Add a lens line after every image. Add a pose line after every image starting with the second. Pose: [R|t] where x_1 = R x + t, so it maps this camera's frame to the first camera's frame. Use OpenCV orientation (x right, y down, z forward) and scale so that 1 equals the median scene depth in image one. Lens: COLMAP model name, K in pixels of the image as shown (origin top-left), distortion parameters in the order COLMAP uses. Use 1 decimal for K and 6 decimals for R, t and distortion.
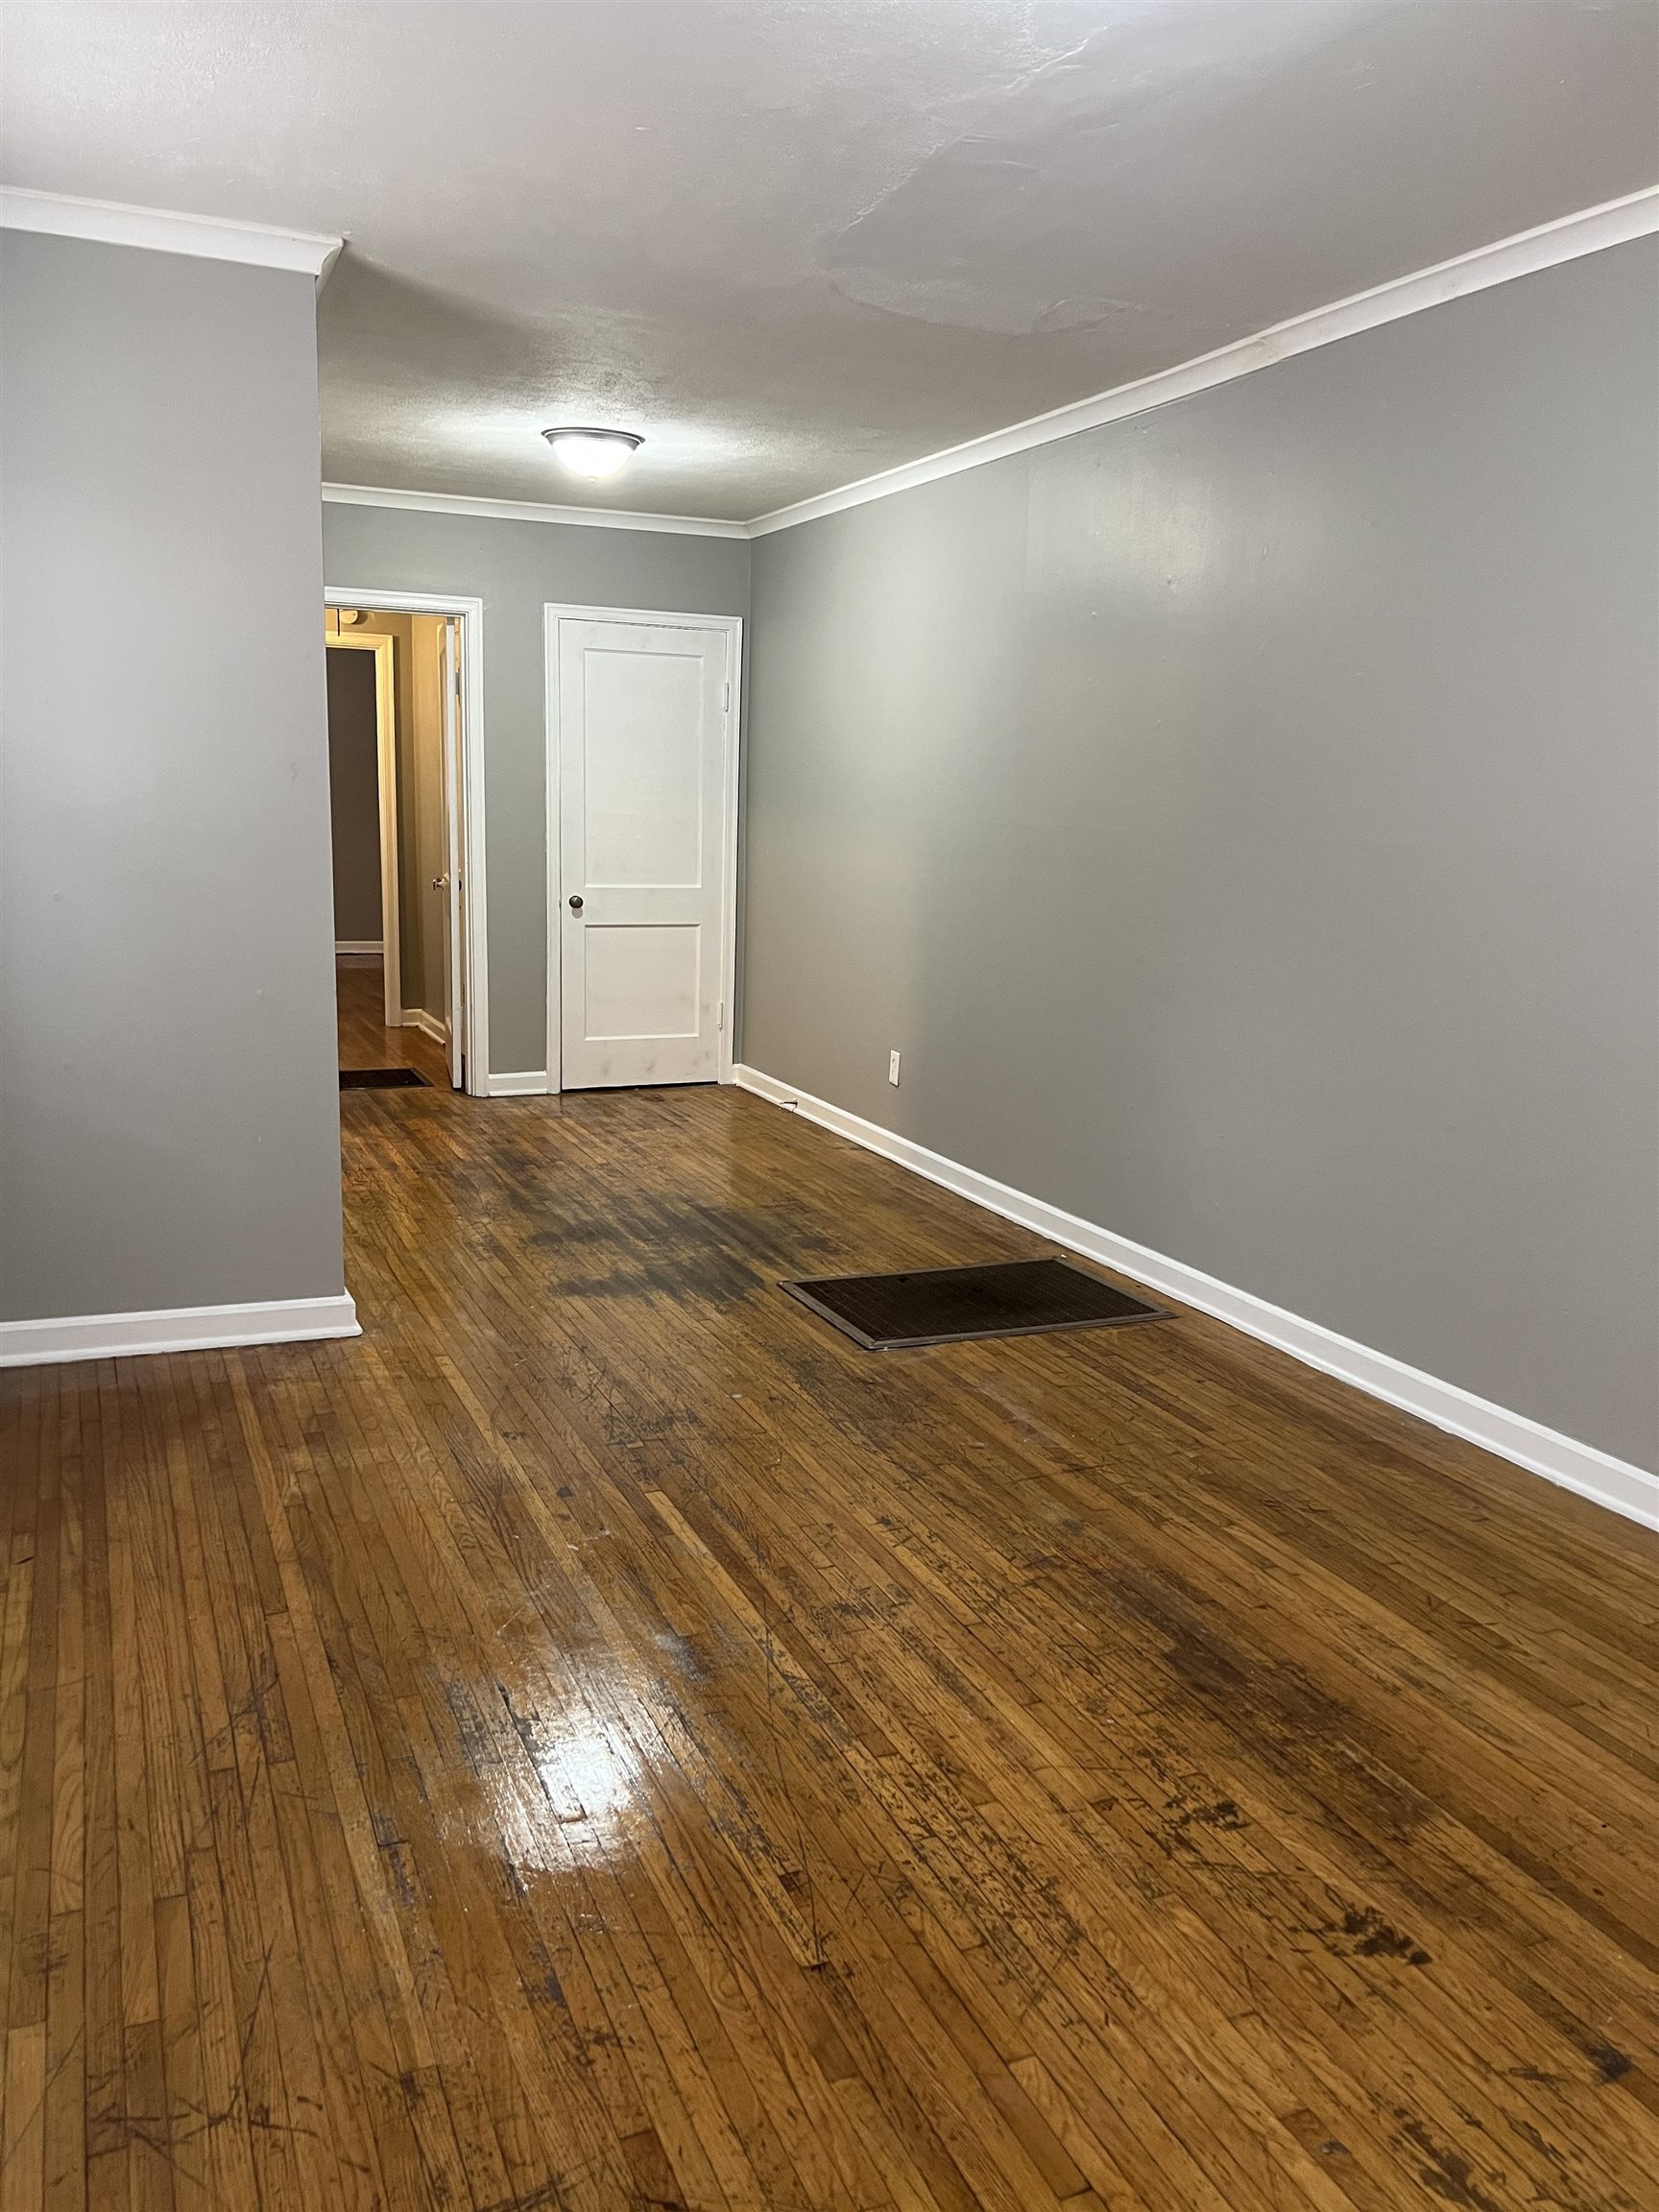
lens RADIAL K [[1652.0, 0, 826.6], [0, 1652.0, 1158.8], [0, 0, 1]] dist [0.038199, -0.046411]
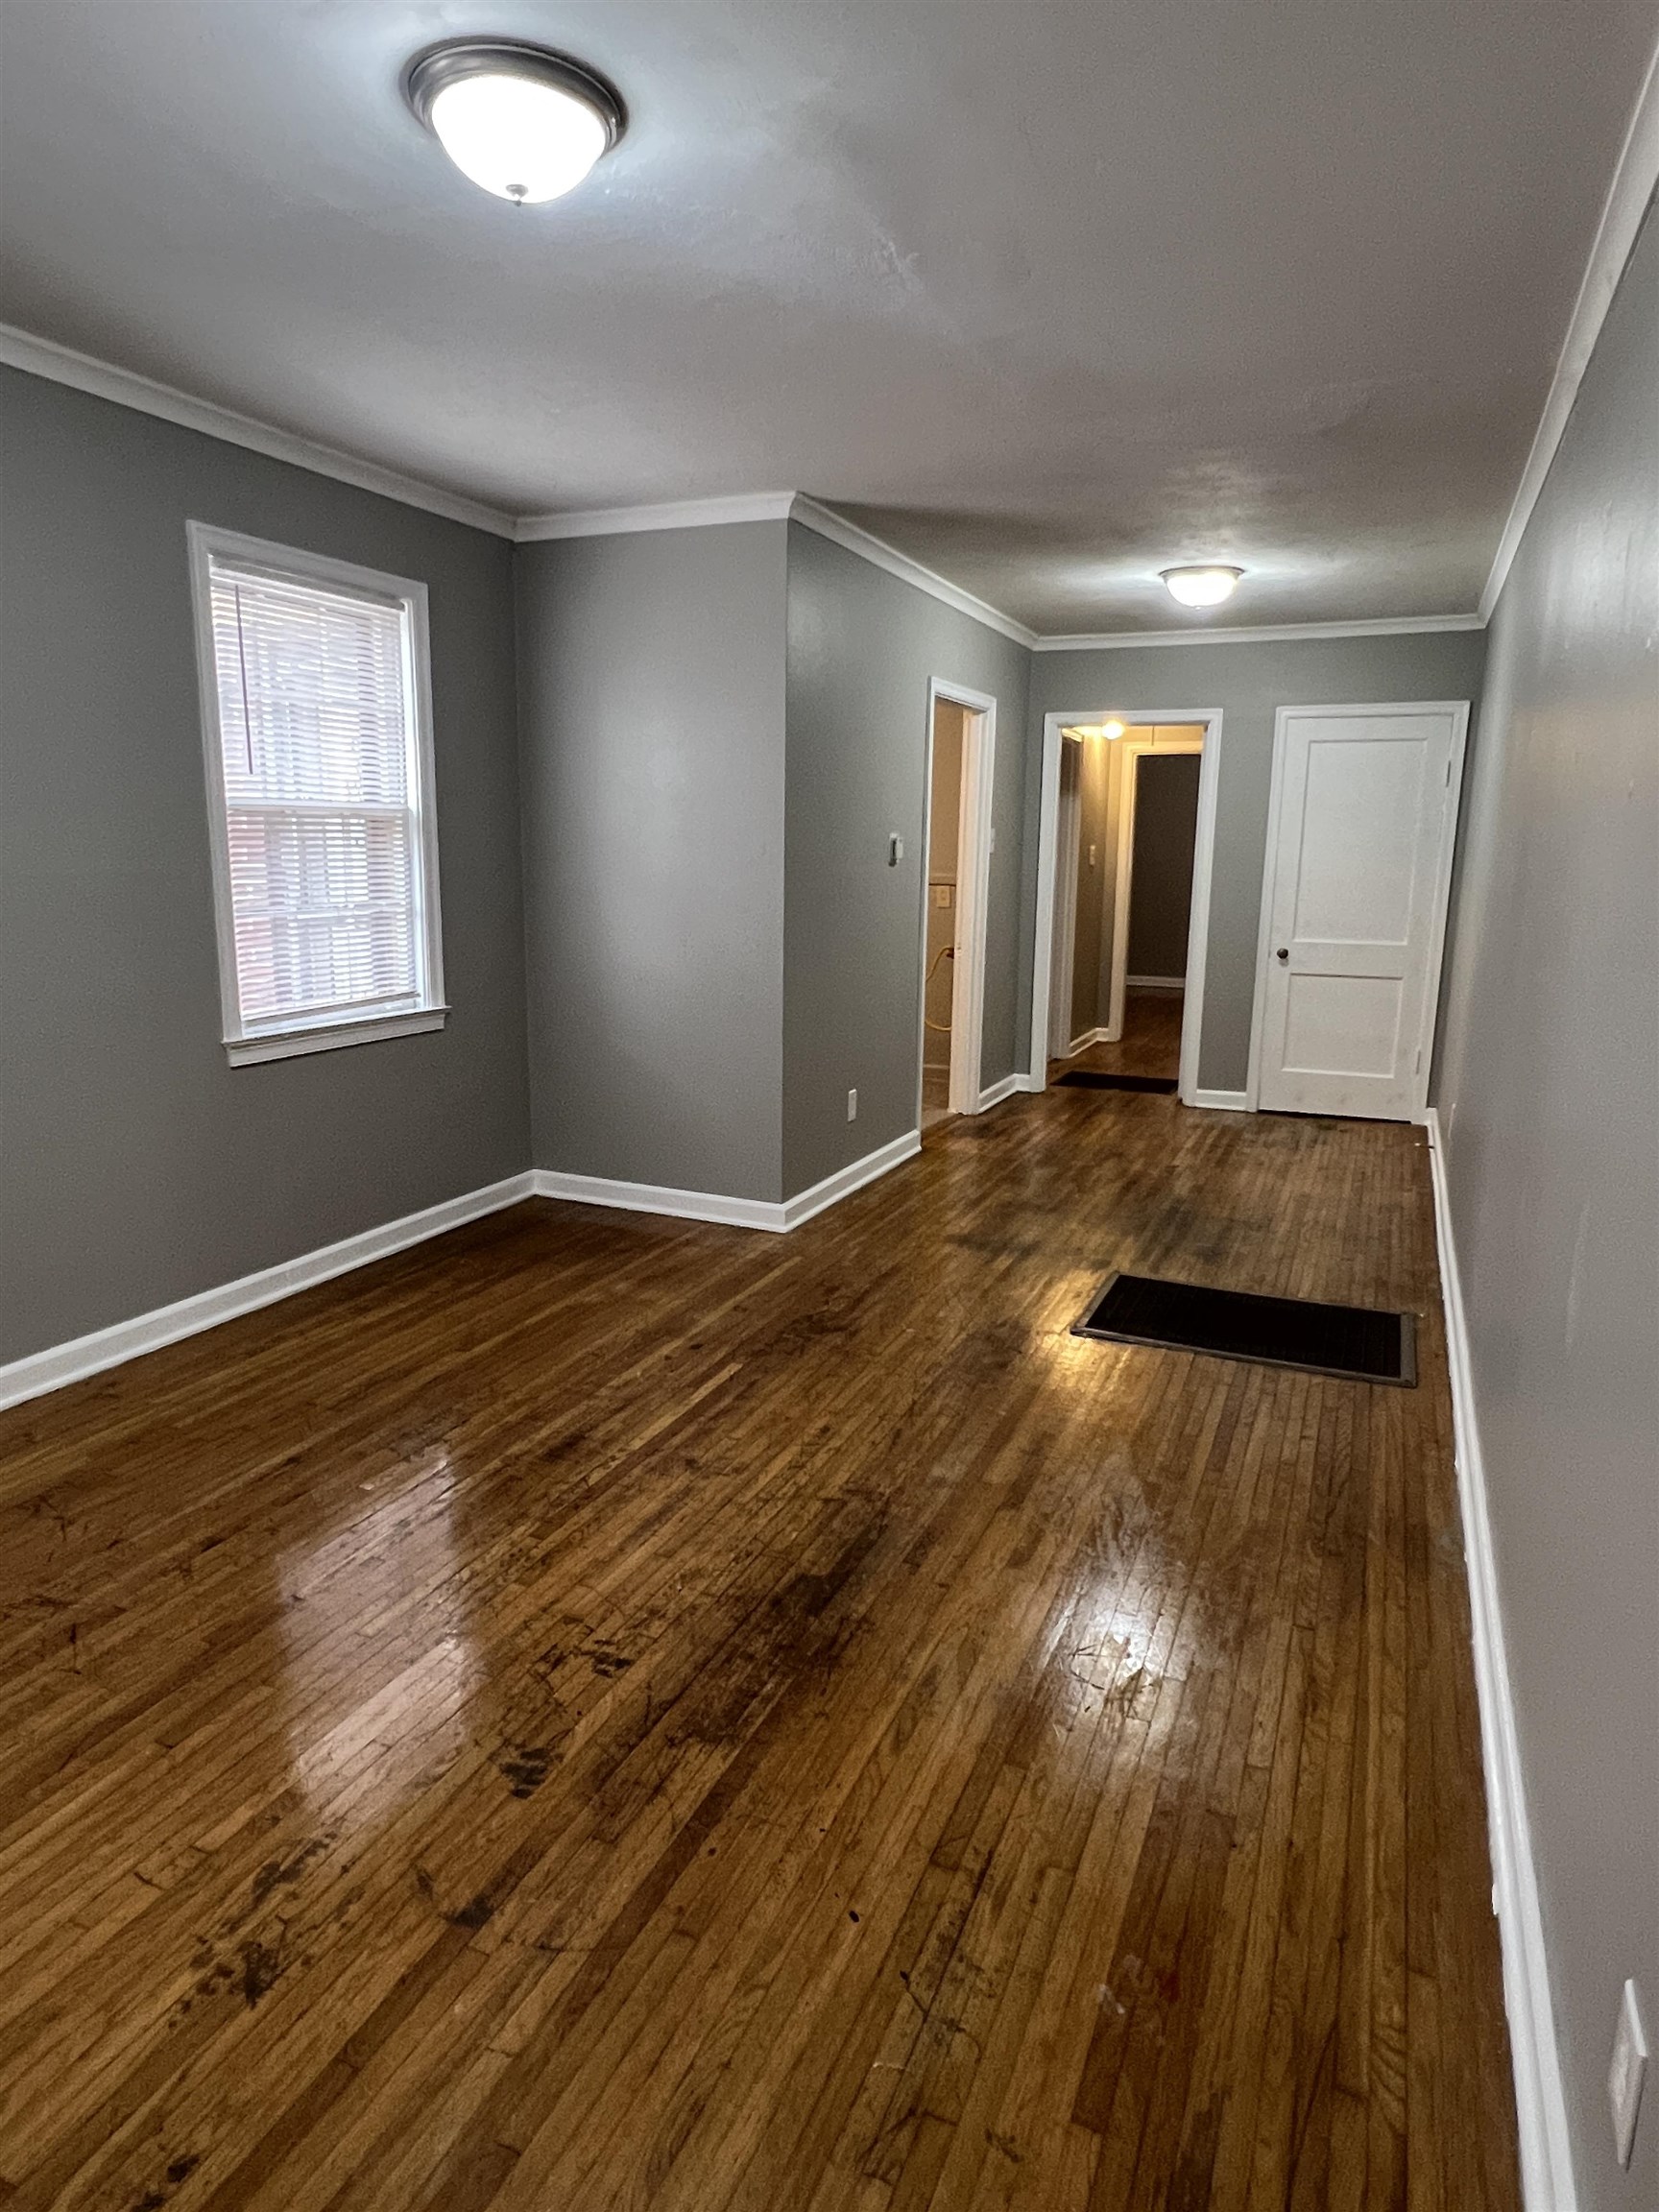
lens RADIAL K [[1322.2, 0, 829.5], [0, 1322.2, 1106.0], [0, 0, 1]] dist [0.000159, -0.000678]
pose [[0.680664, 0.125087, -0.721838, 0.721293], [-0.152697, 0.987898, 0.027205, -0.052293], [0.716505, 0.091705, 0.691528, 0.275196]]
